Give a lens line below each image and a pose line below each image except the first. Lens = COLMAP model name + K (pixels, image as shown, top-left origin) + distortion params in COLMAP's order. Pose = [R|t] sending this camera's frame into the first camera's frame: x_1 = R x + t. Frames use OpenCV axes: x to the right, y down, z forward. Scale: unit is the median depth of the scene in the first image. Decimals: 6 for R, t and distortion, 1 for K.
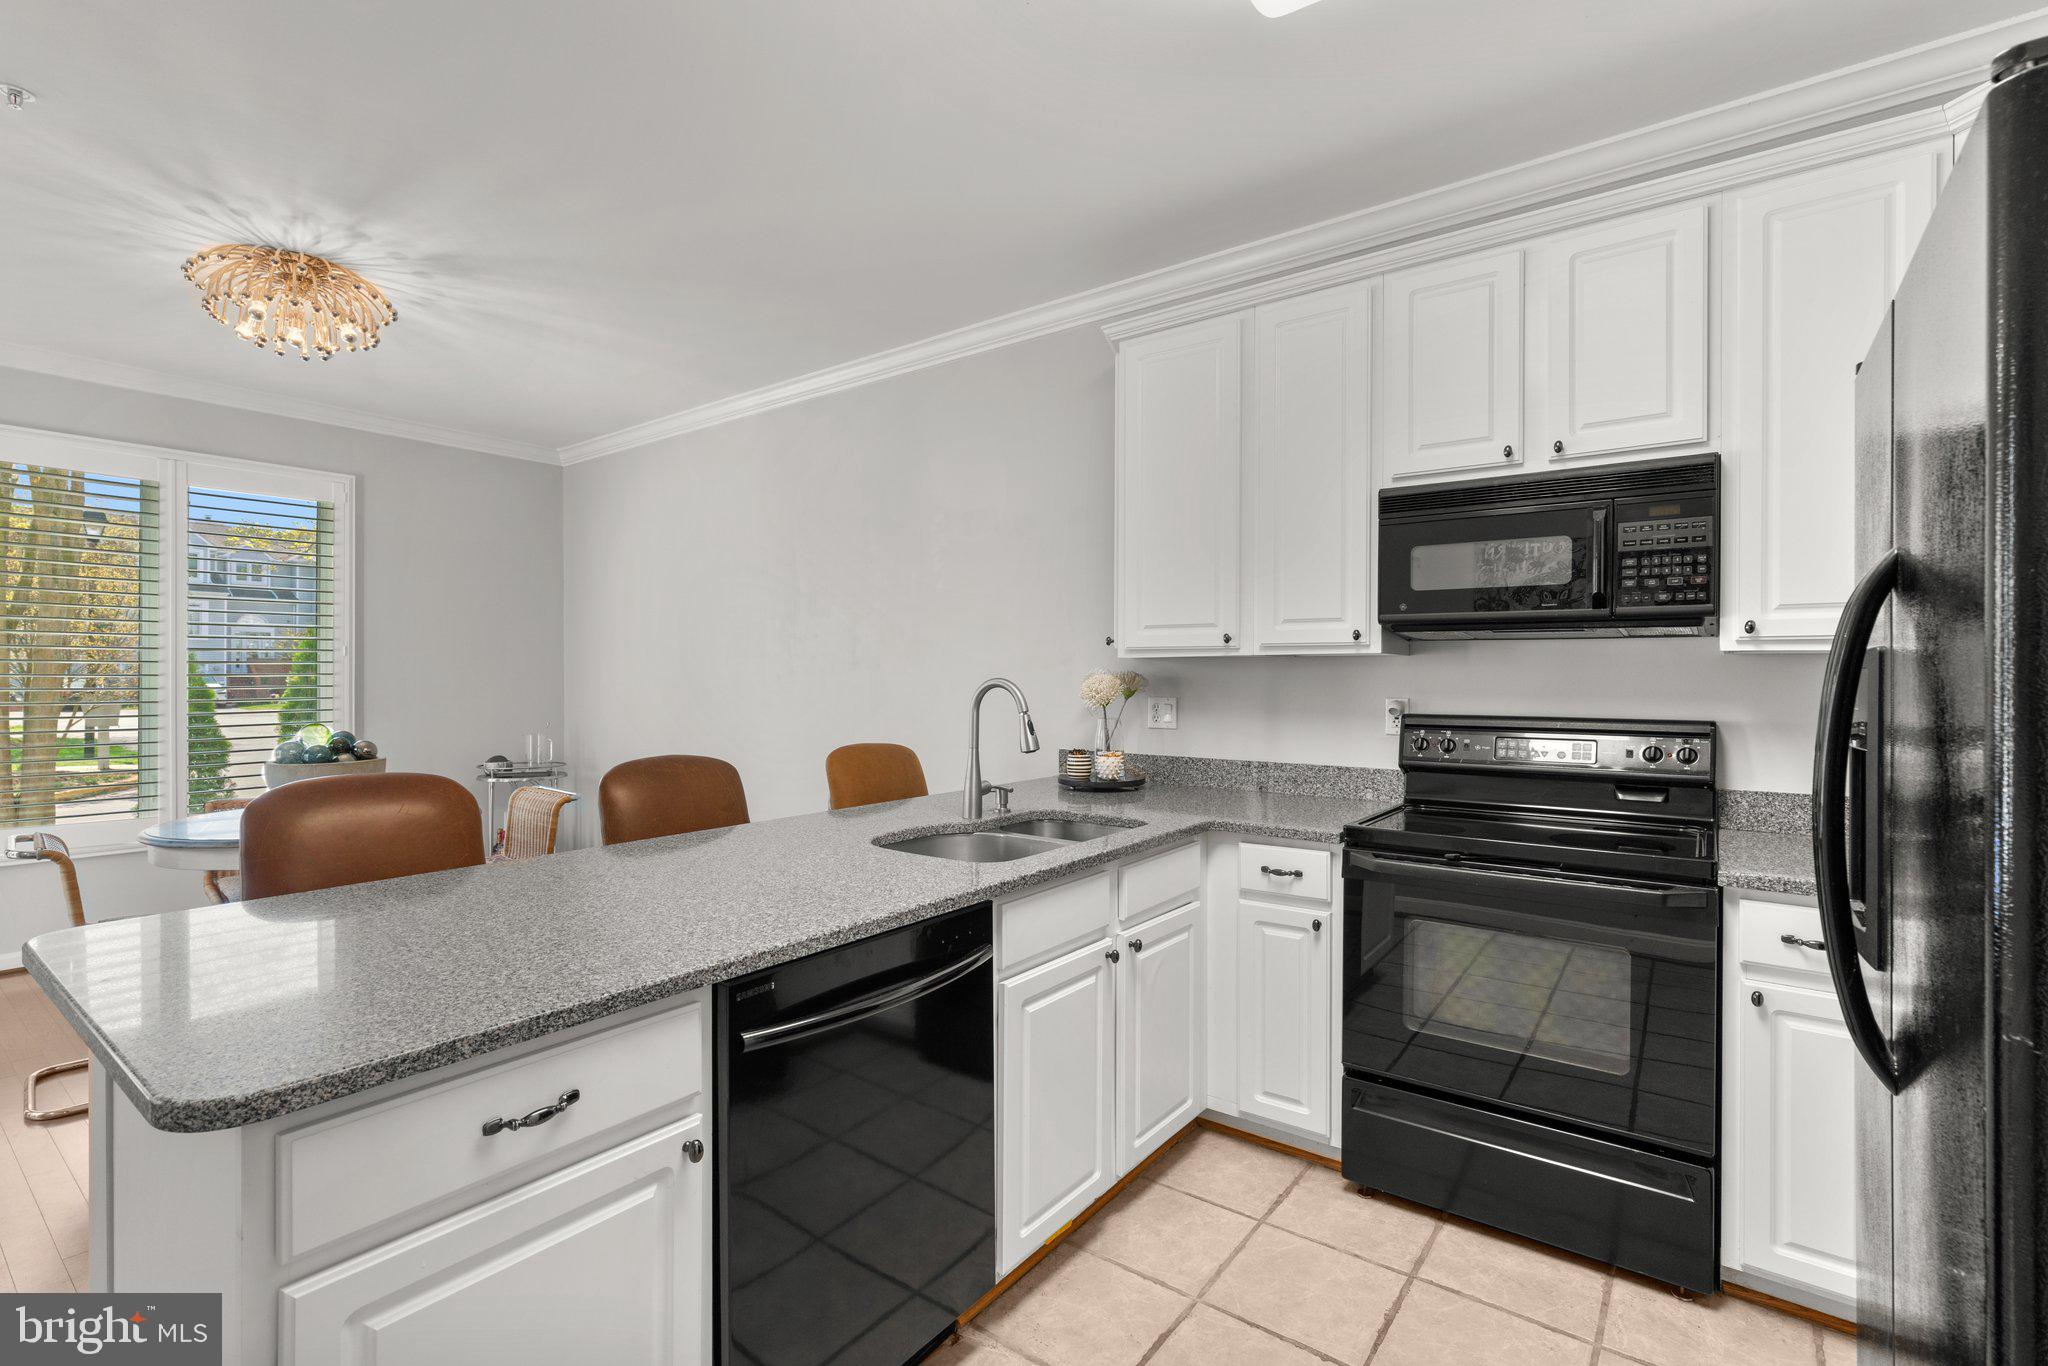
lens RADIAL K [[931.0, 0, 1024.0], [0, 931.0, 683.0], [0, 0, 1]] dist [-0.000276, 0.000217]
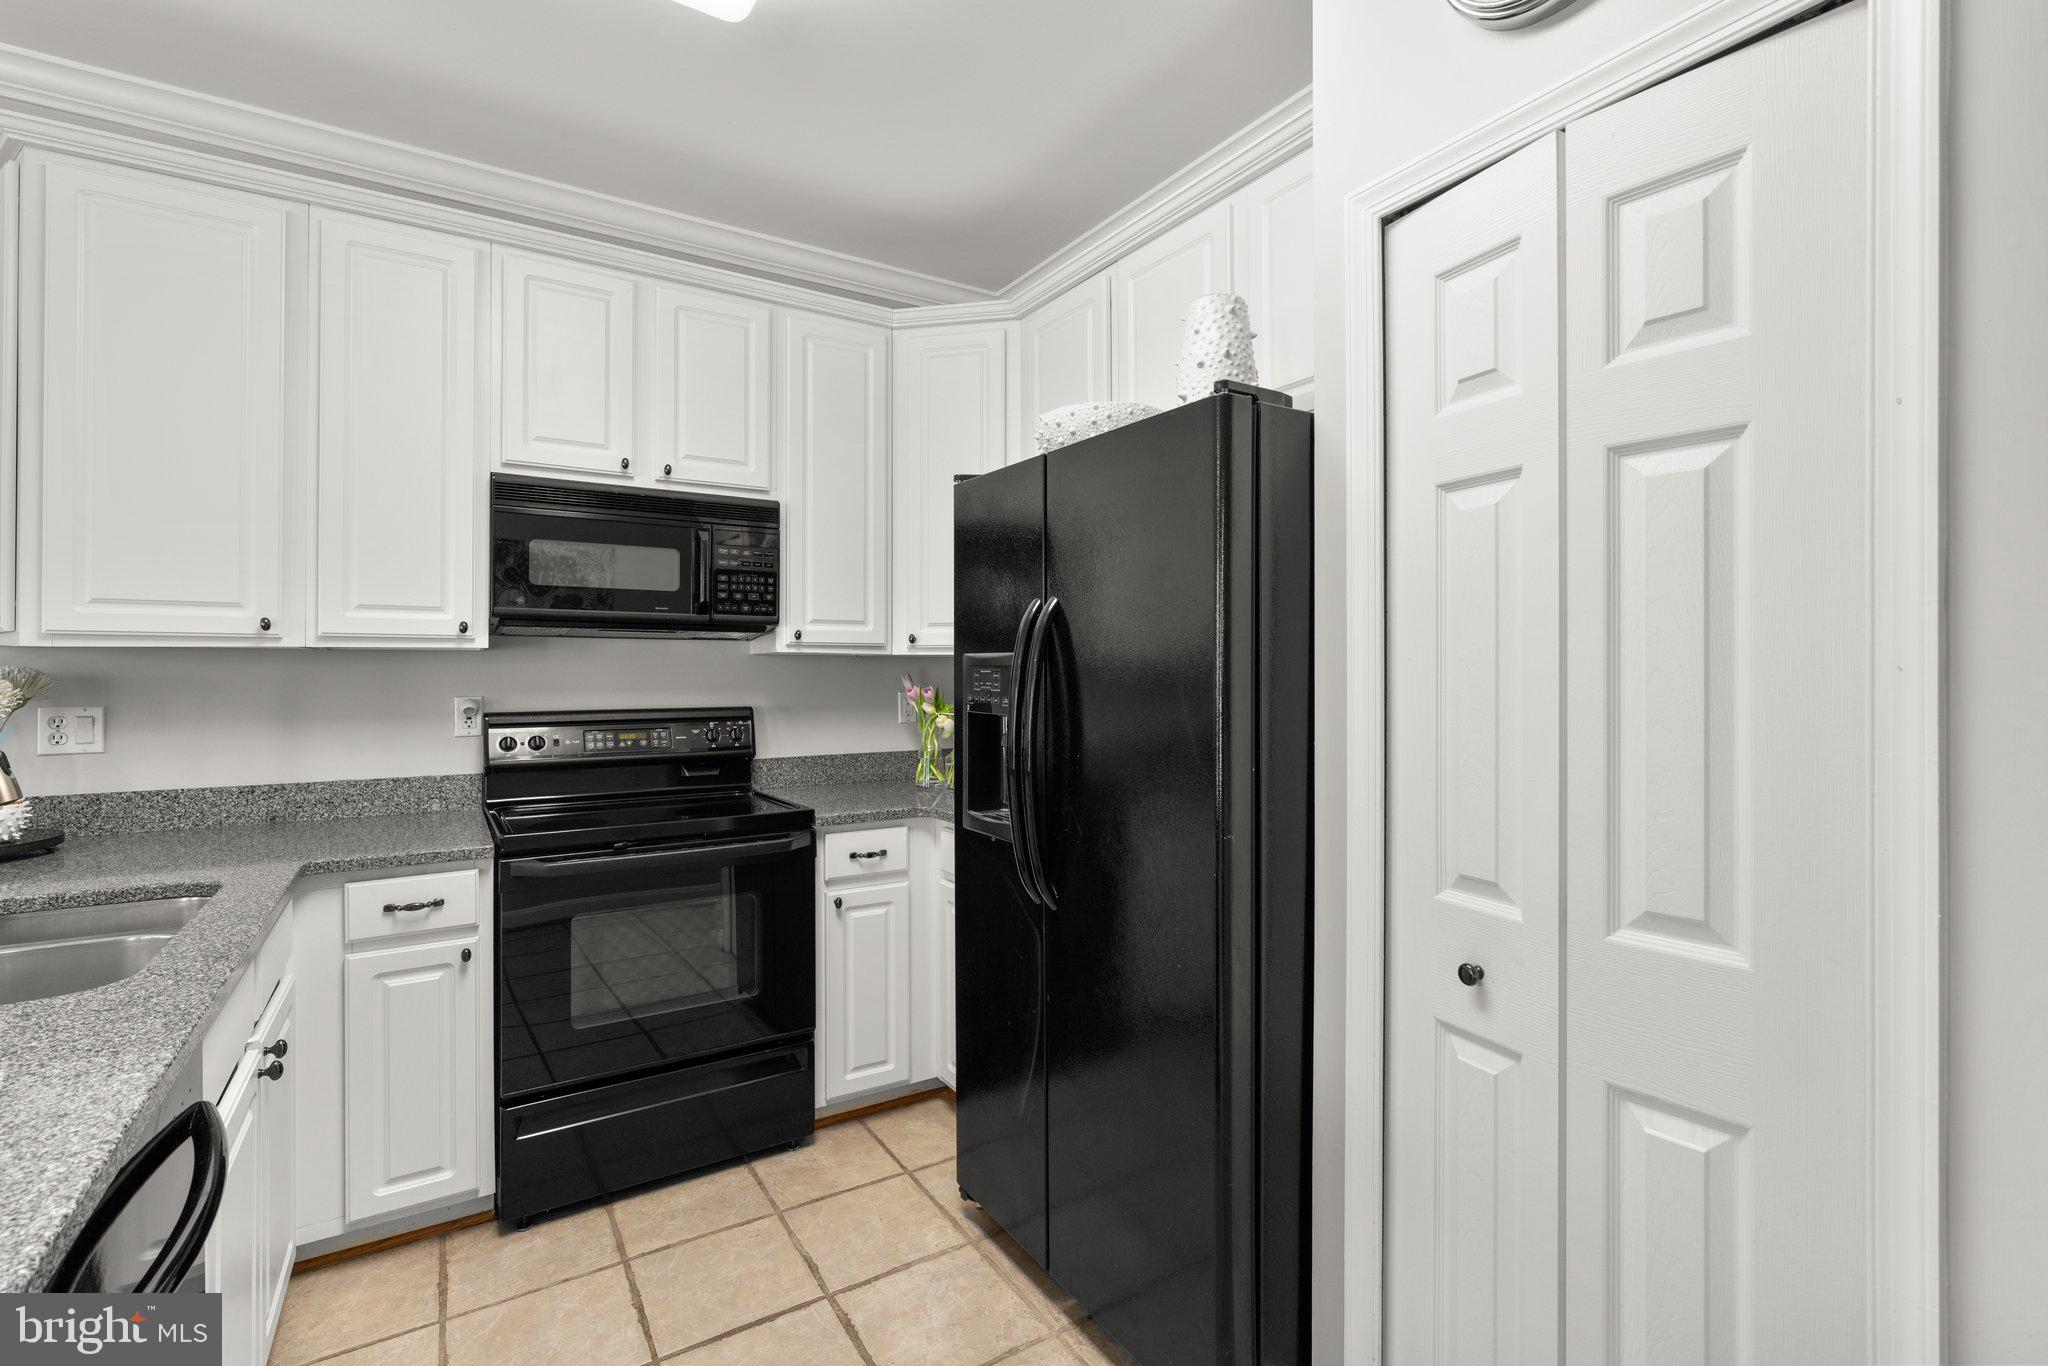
lens RADIAL K [[928.7, 0, 1015.4], [0, 928.7, 670.2], [0, 0, 1]] dist [-0.001467, 0.000291]
pose [[0.354882, -0.002568, 0.934908, -0.329786], [0.011221, 0.999936, -0.001513, -0.002896], [-0.934844, 0.011028, 0.354888, 0.202076]]
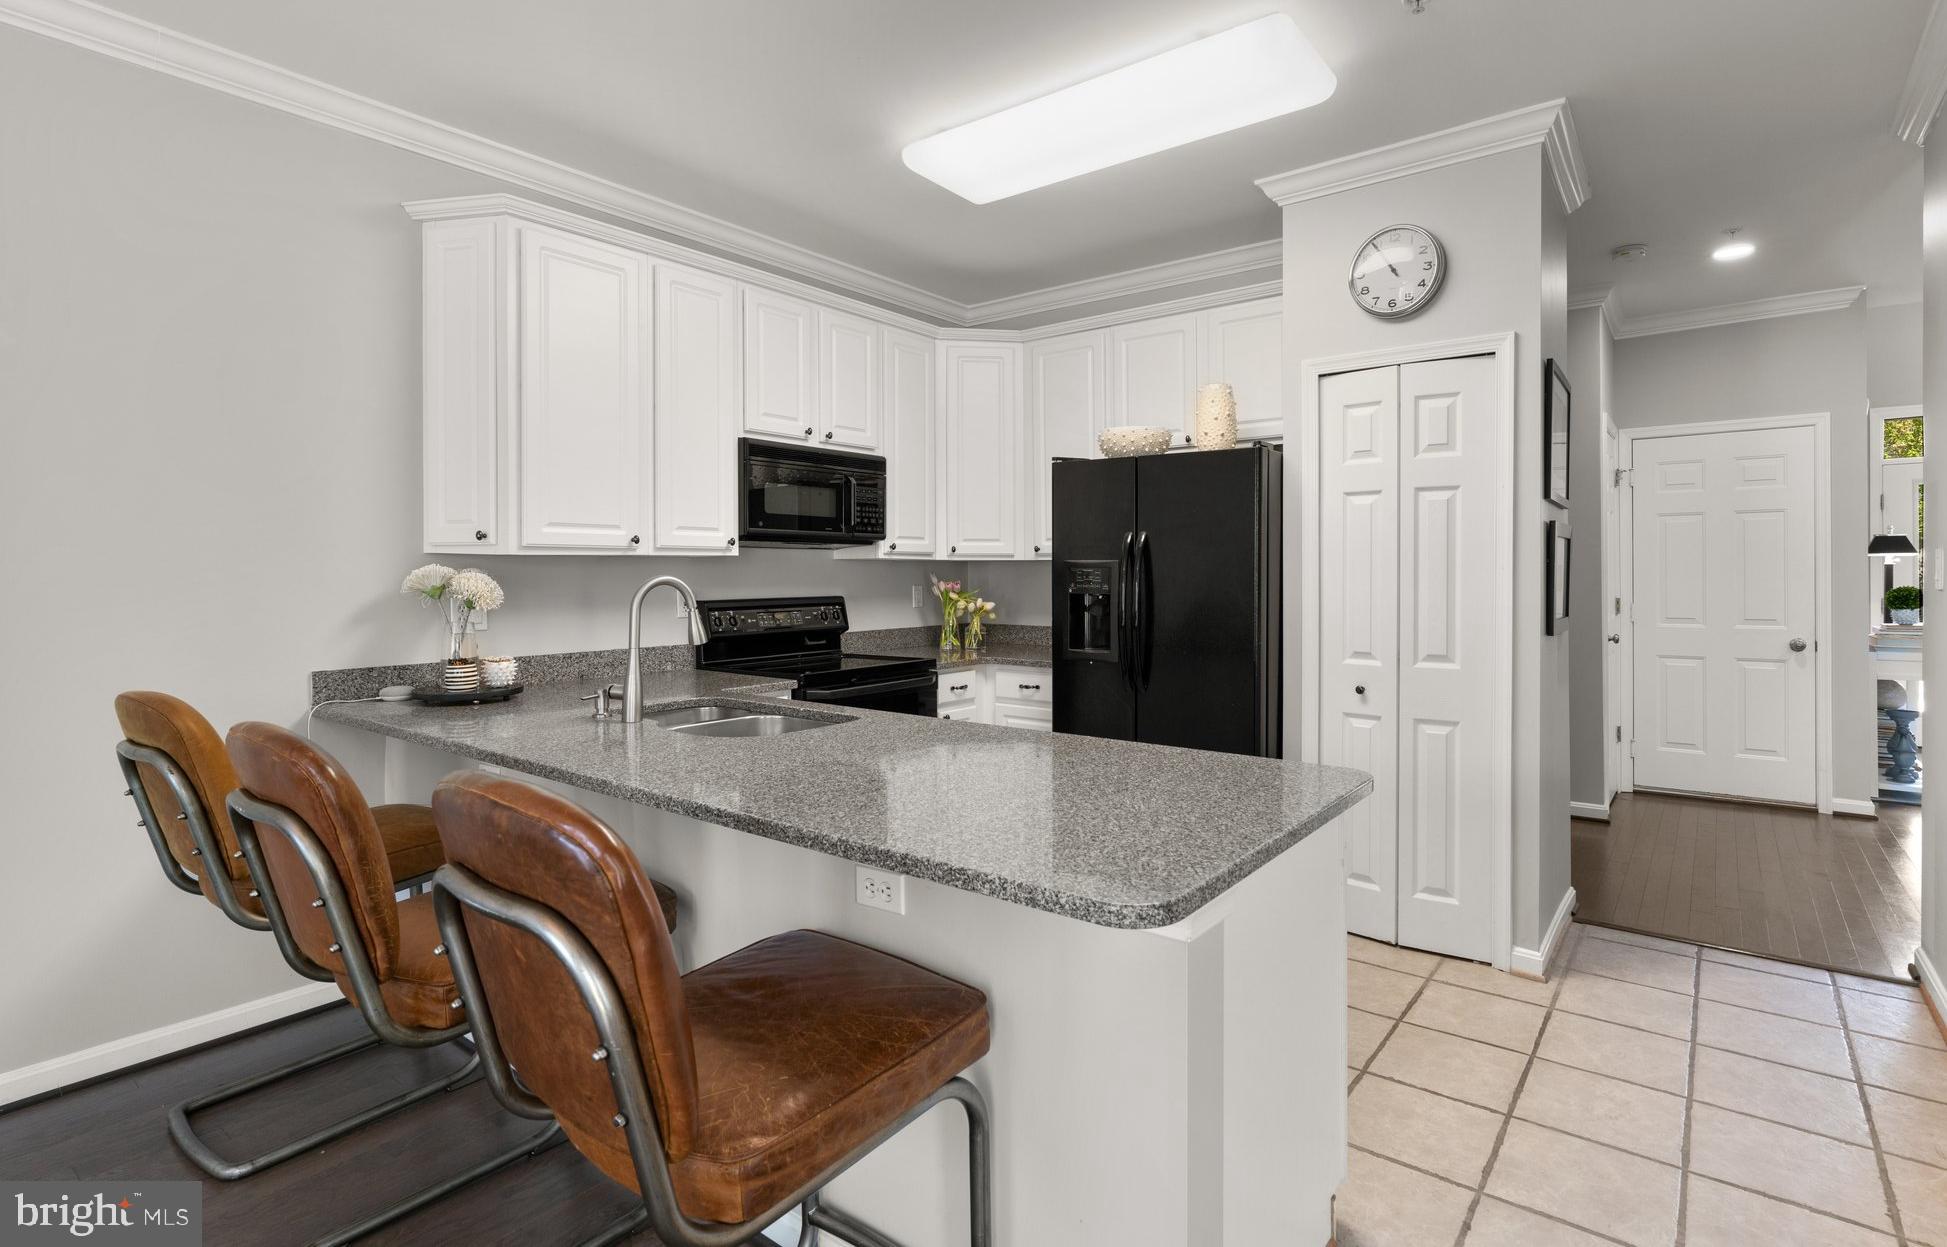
lens RADIAL K [[949.8, 0, 1002.6], [0, 949.8, 583.1], [0, 0, 1]] dist [0.000428, 0.000396]
pose [[0.000816, -0.015965, 0.999872, -1.139750], [0.013193, 0.999786, 0.015953, -0.009525], [-0.999913, 0.013179, 0.001027, 0.680113]]
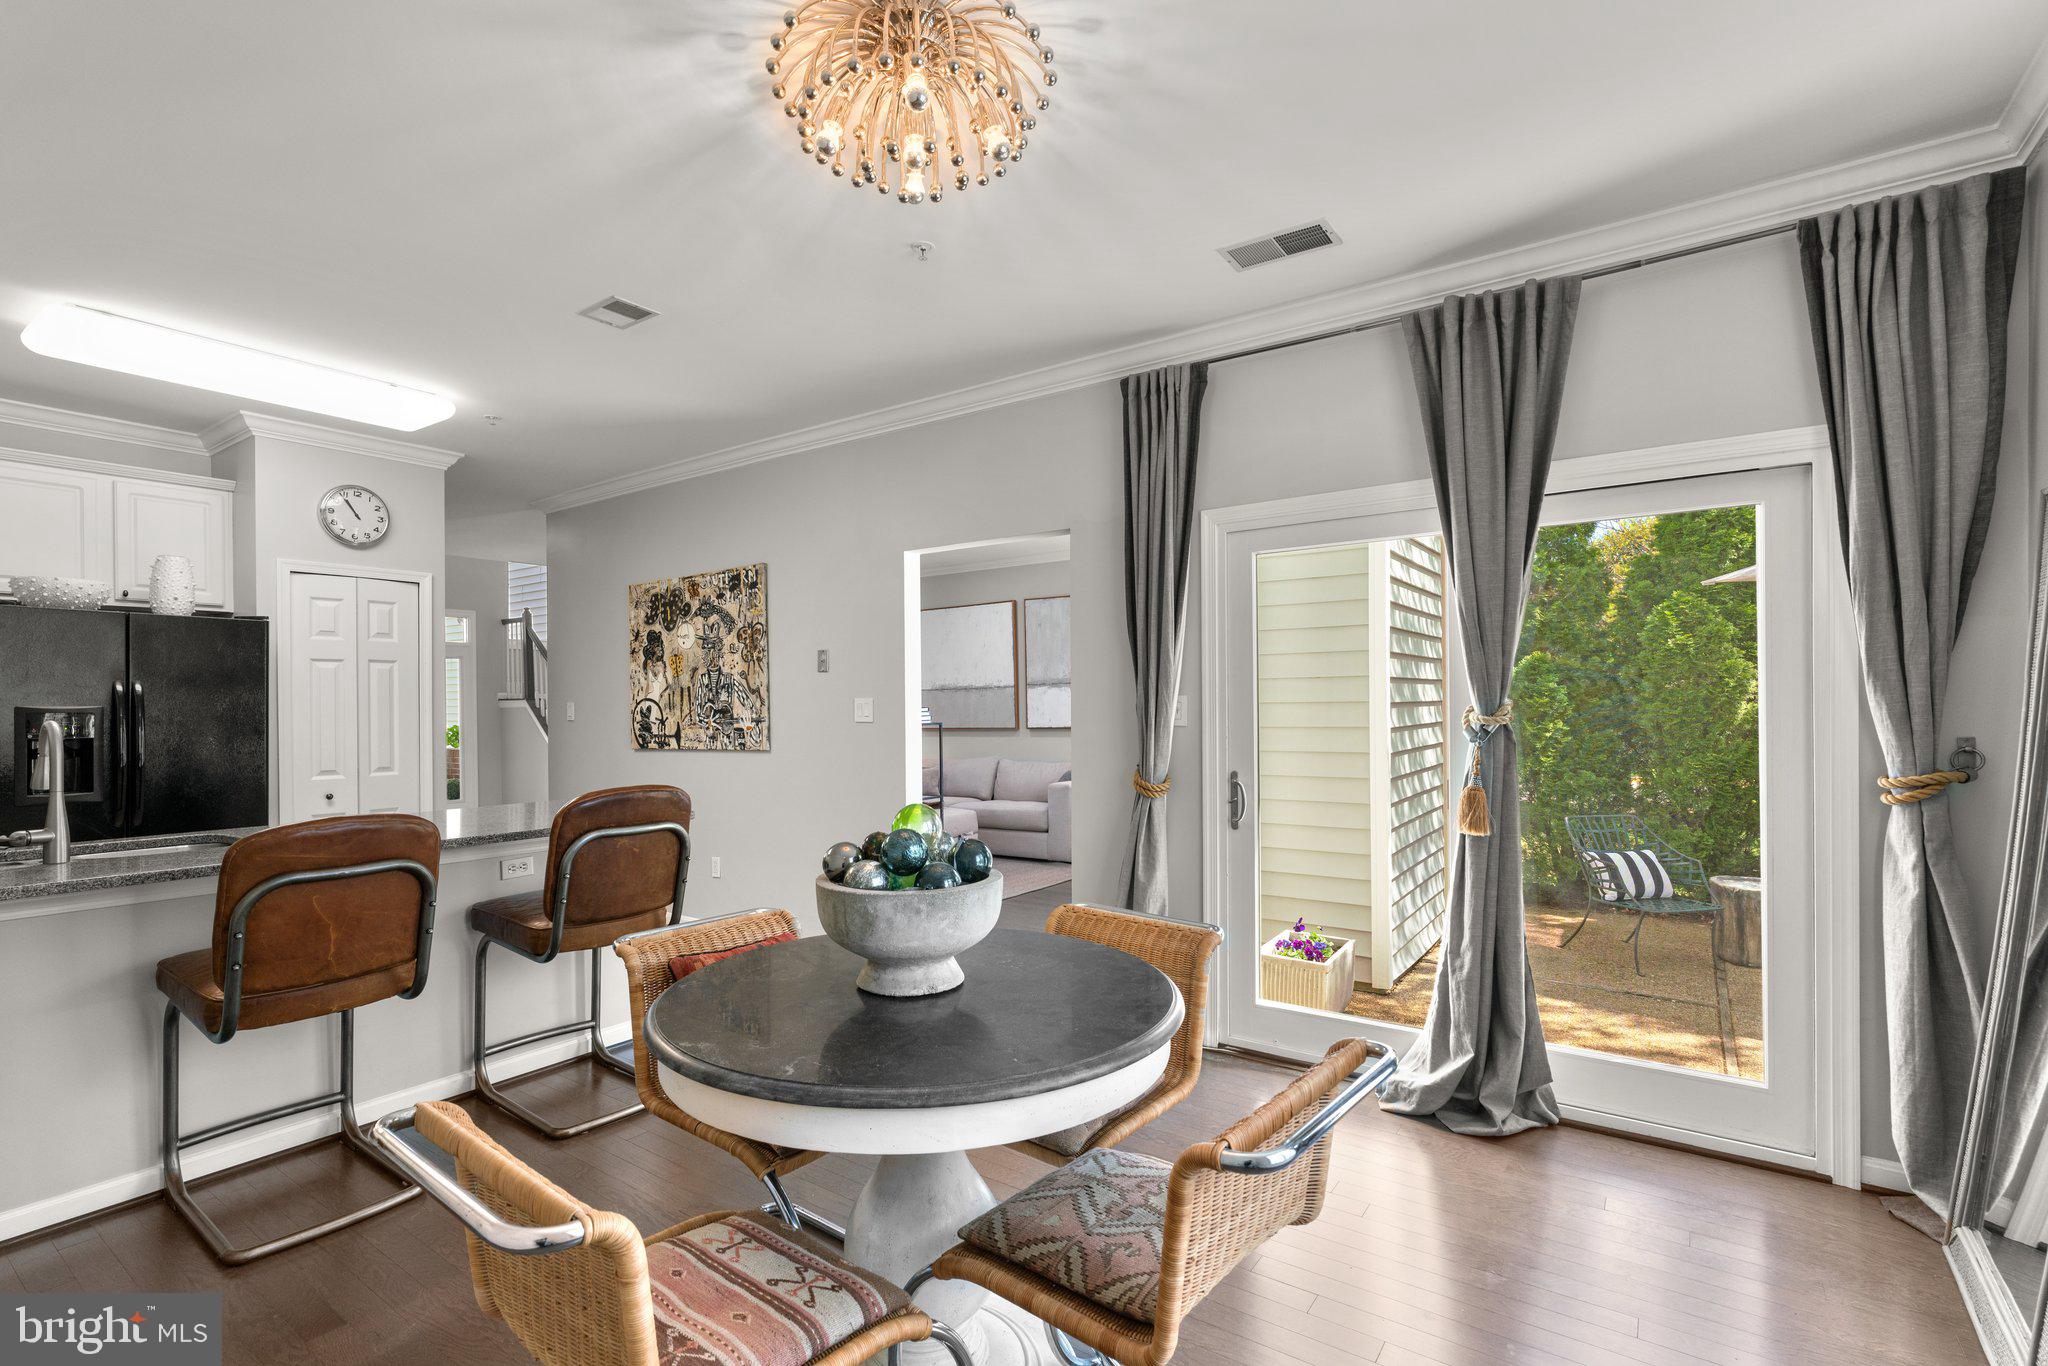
lens RADIAL K [[952.7, 0, 1020.3], [0, 952.7, 702.9], [0, 0, 1]] dist [-0.000678, 0.000021]
pose [[-0.999651, 0.005335, -0.025859, -1.153812], [0.005137, 0.999957, 0.007715, -0.029996], [0.025899, 0.007580, -0.999636, 2.237334]]
